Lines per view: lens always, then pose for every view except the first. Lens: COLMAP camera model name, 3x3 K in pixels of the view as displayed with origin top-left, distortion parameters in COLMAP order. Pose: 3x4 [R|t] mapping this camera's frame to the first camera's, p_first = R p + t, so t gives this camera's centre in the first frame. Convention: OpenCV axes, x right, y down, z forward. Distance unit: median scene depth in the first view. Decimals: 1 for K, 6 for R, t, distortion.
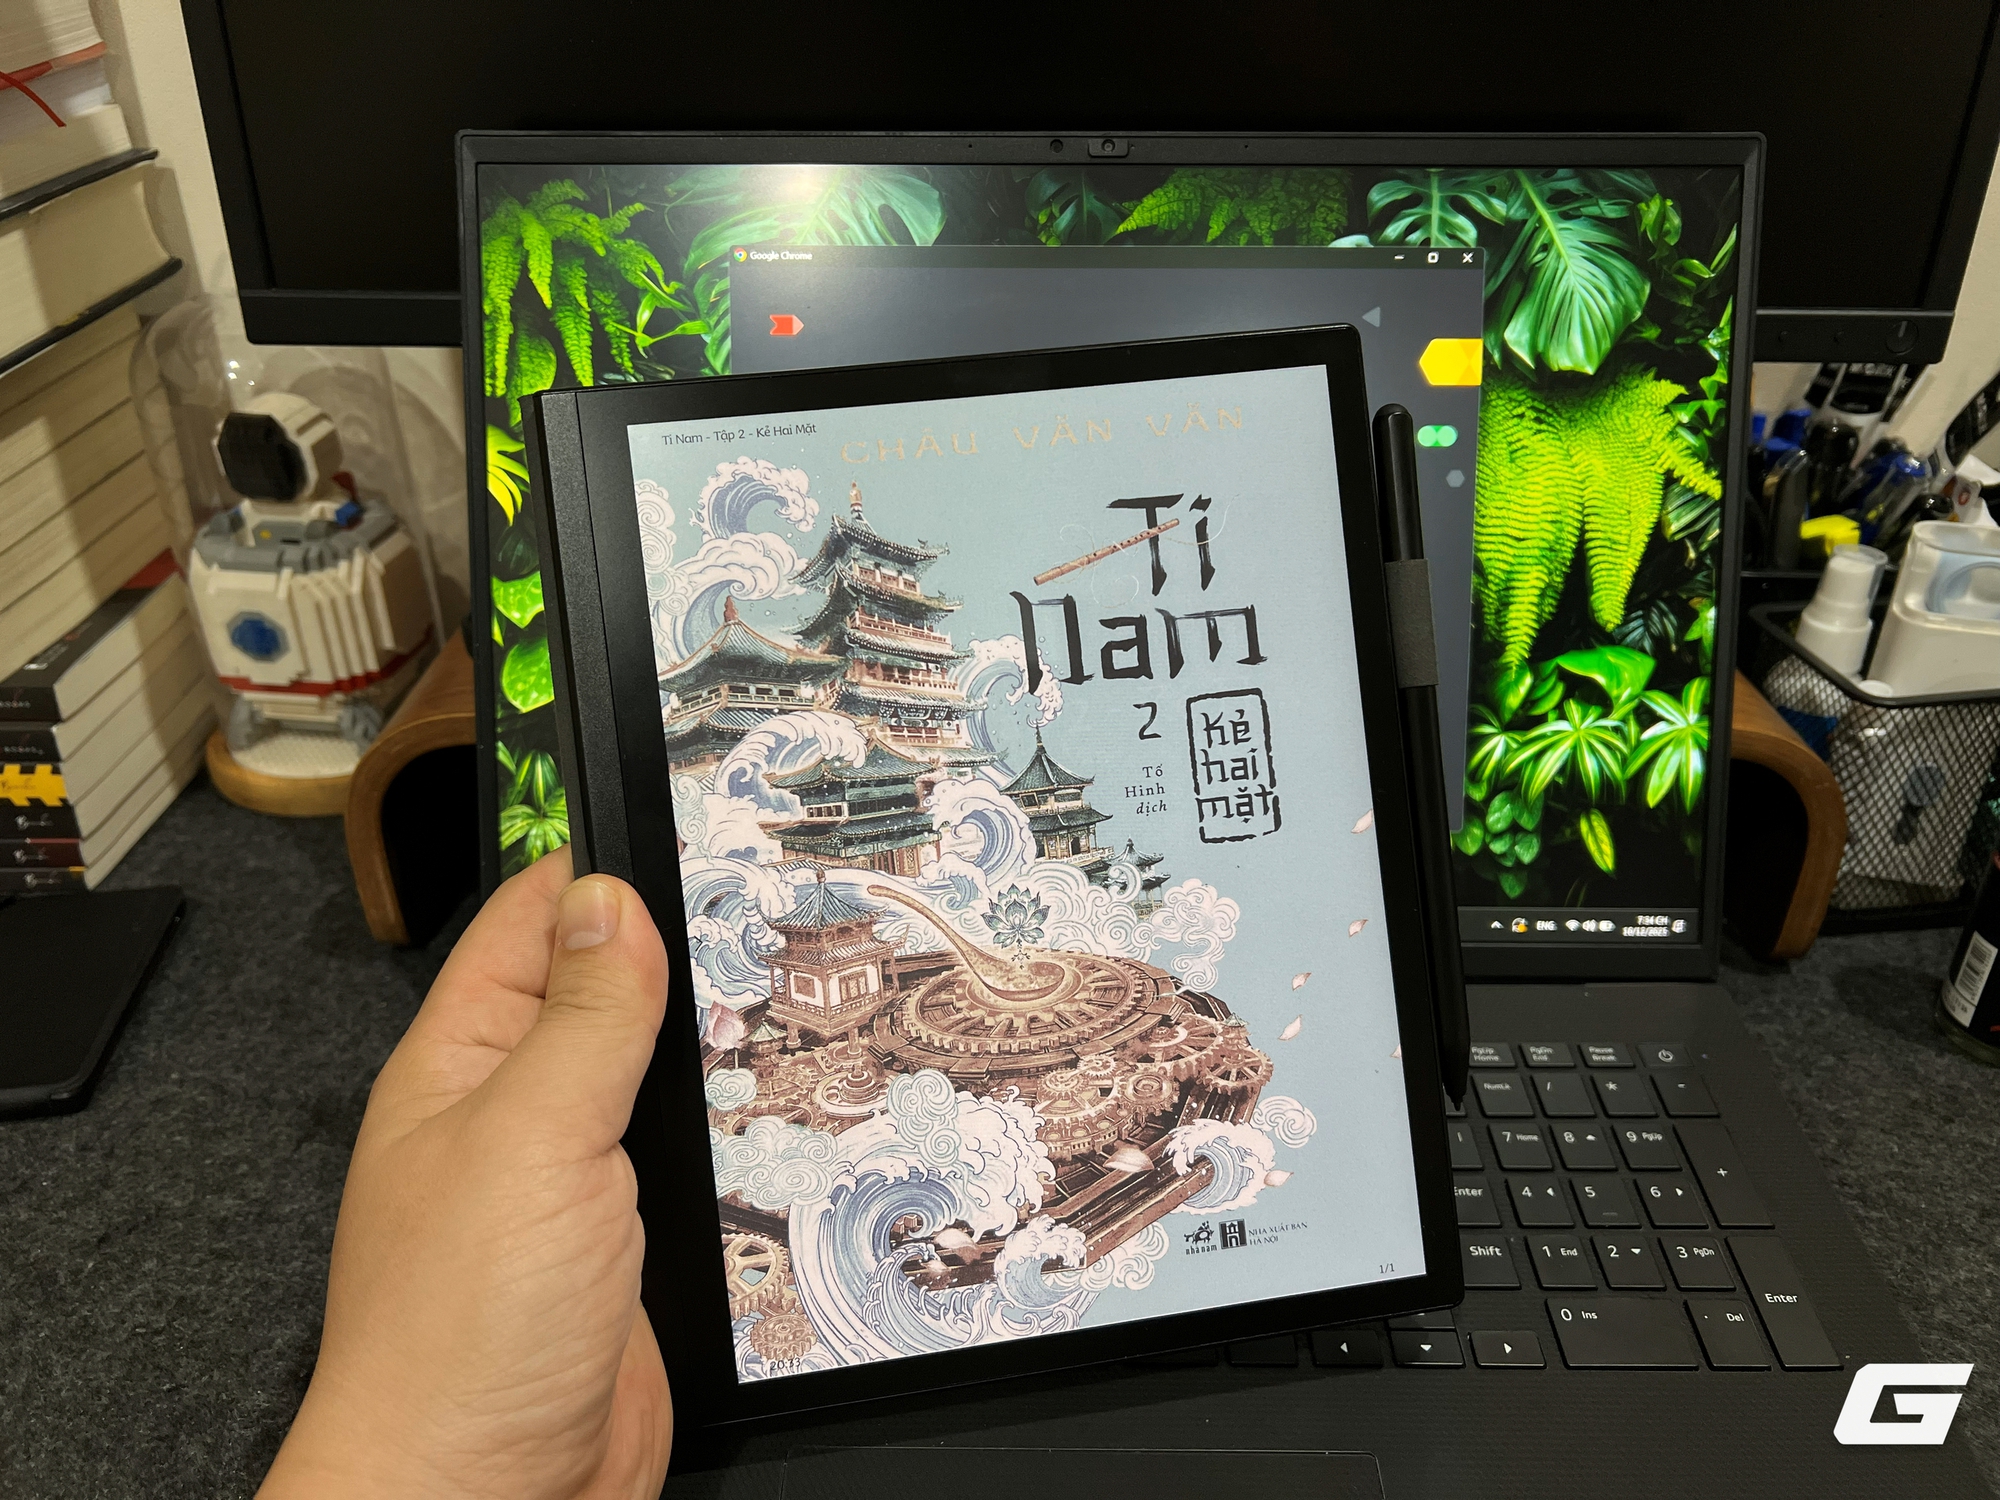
lens RADIAL K [[1522.3, 0, 999.8], [0, 1522.3, 764.3], [0, 0, 1]] dist [-0.000337, 0.003074]
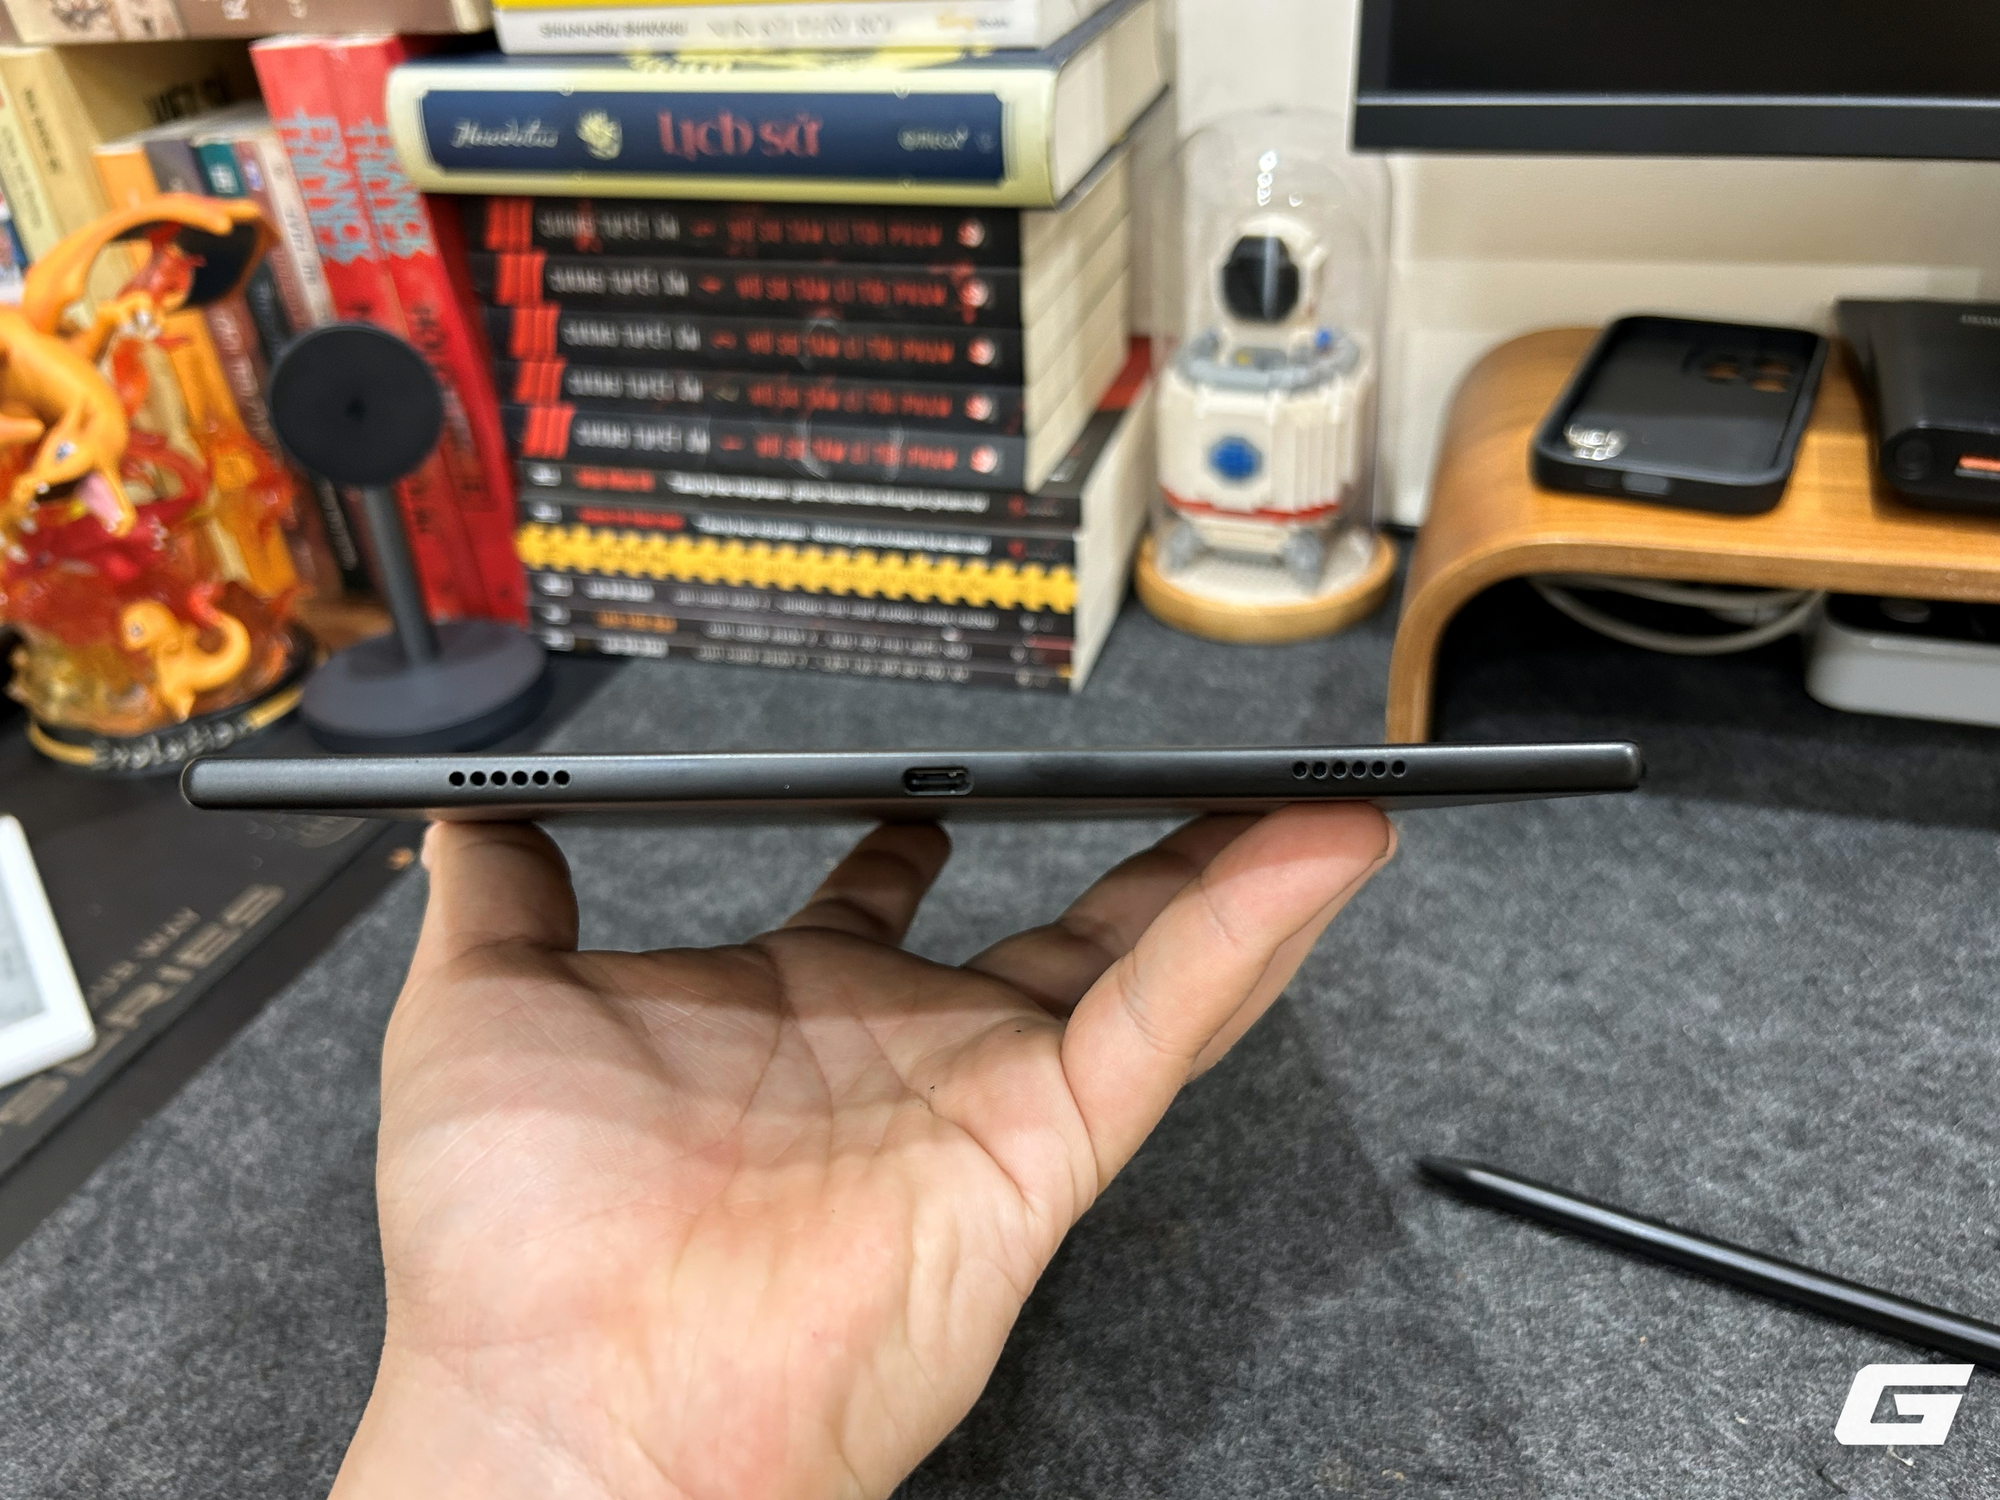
lens RADIAL K [[1555.6, 0, 1008.4], [0, 1555.6, 754.0], [0, 0, 1]] dist [0.006227, -0.034511]
pose [[0.956042, 0.100432, -0.275494, -0.330794], [-0.086174, 0.994260, 0.063411, 0.058055], [0.280282, -0.036883, 0.959209, -0.039839]]
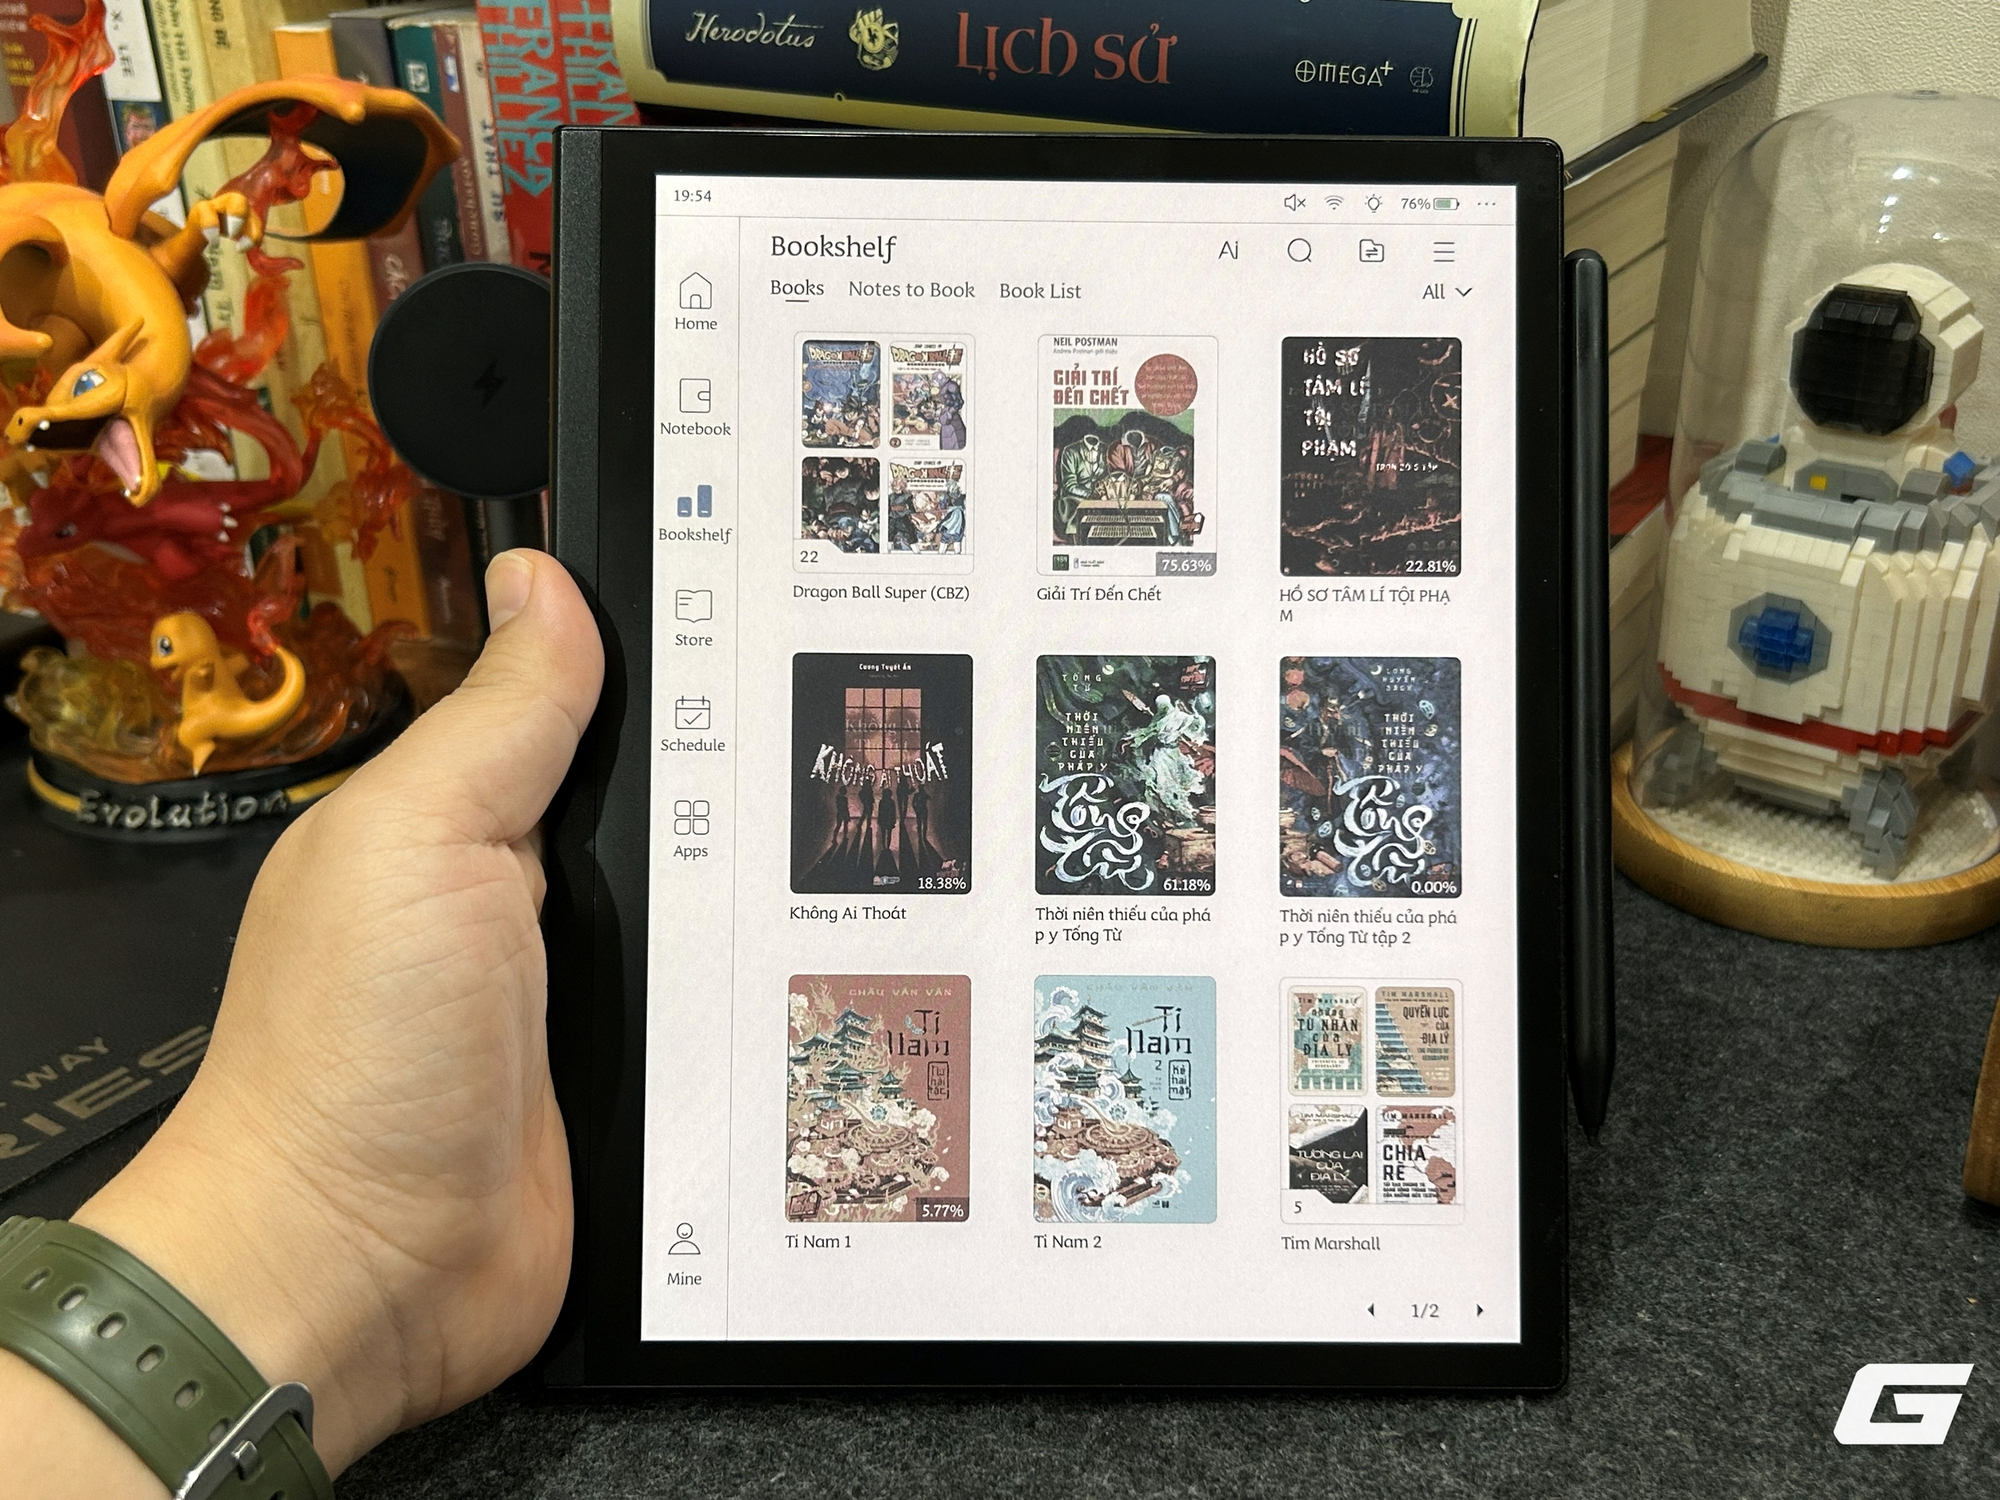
lens RADIAL K [[2091.2, 0, 1002.8], [0, 2091.2, 766.8], [0, 0, 1]] dist [0.000849, 0.000000]
pose [[0.836772, 0.213094, -0.504385, -0.314365], [-0.252202, 0.967627, -0.009595, 0.055711], [0.486012, 0.135235, 0.863426, 0.117544]]
